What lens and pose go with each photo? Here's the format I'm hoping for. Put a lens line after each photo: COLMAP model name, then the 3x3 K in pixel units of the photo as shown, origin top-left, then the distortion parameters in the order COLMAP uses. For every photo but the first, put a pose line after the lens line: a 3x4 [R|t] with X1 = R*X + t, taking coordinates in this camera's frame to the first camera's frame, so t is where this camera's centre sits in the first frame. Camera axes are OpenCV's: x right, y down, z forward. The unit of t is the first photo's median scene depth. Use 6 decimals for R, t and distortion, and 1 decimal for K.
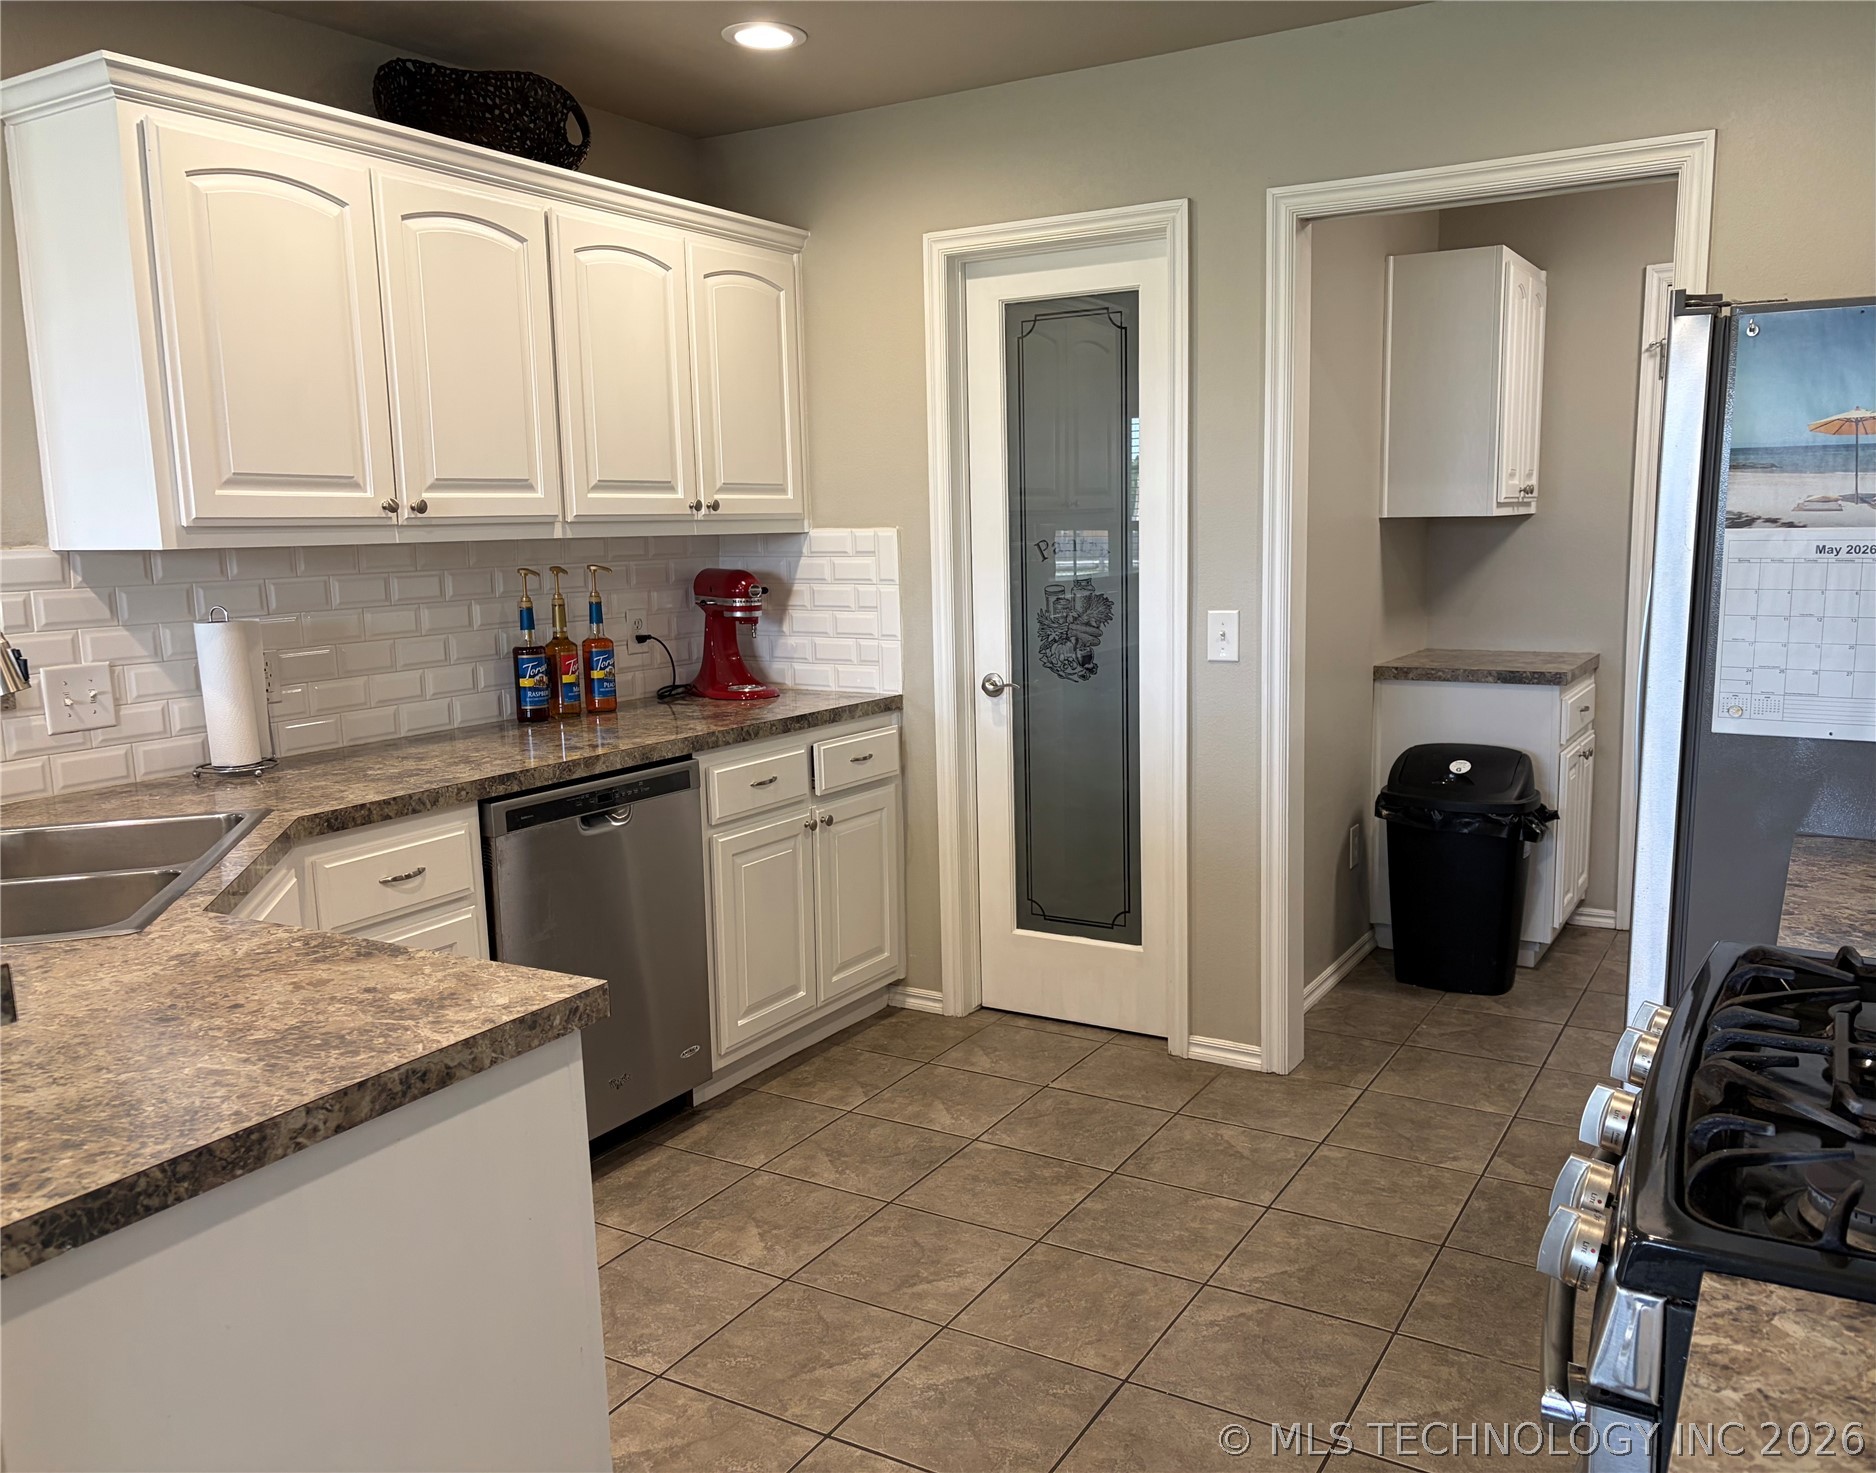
lens RADIAL K [[1602.2, 0, 937.2], [0, 1602.2, 739.1], [0, 0, 1]] dist [0.029690, -0.001036]
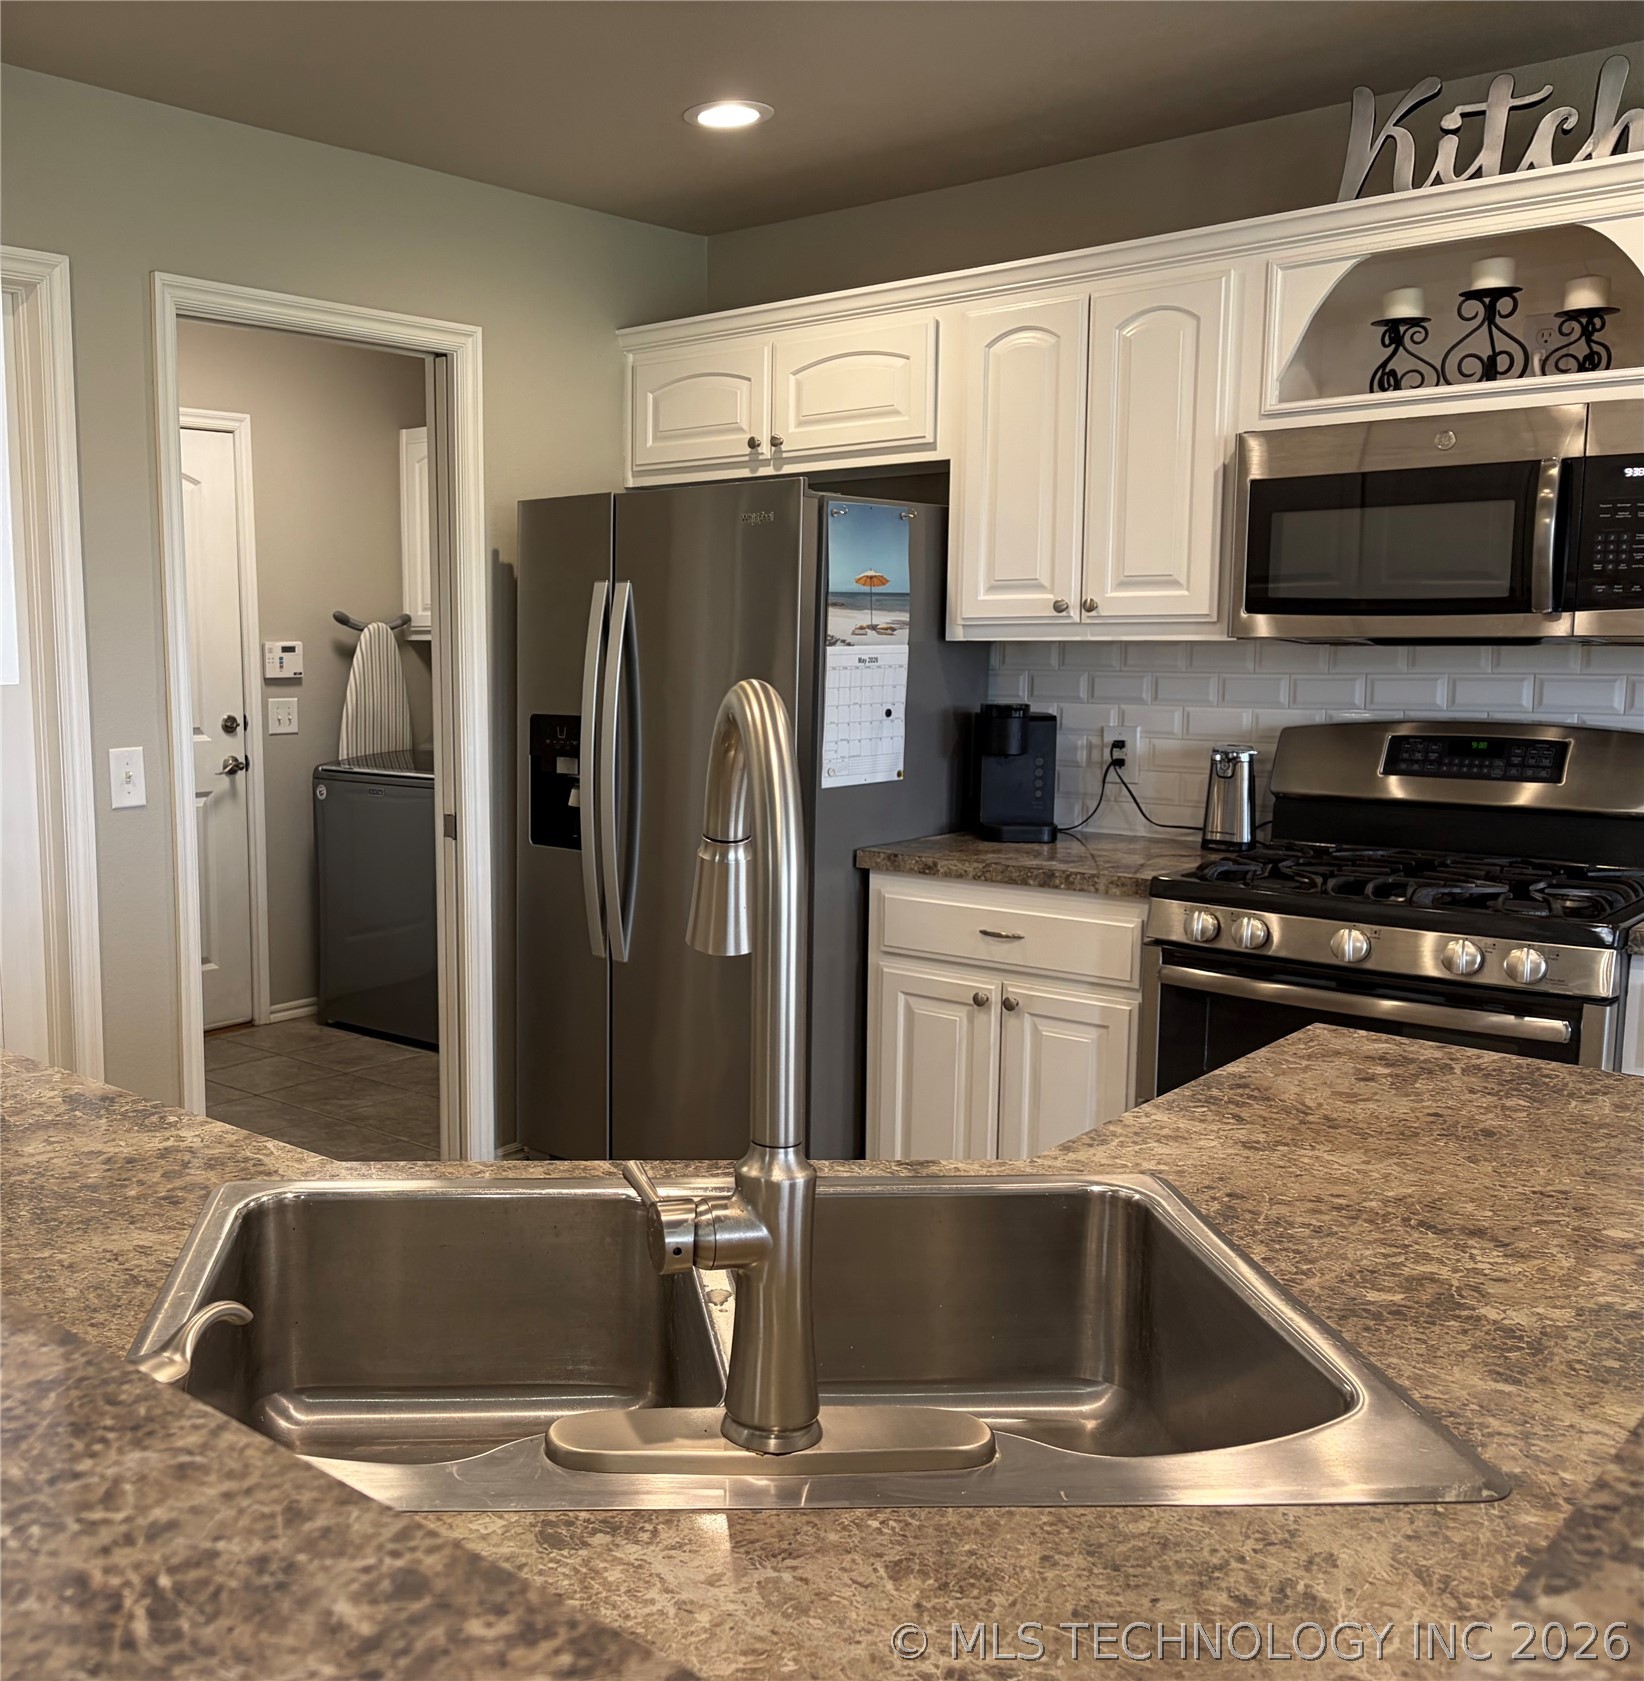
lens RADIAL K [[1592.0, 0, 819.6], [0, 1592.0, 840.8], [0, 0, 1]] dist [0.009372, 0.000000]
pose [[0.175903, -0.115147, 0.977650, -1.250178], [0.140254, 0.985935, 0.090887, -0.120238], [-0.974365, 0.121132, 0.189579, 1.019971]]
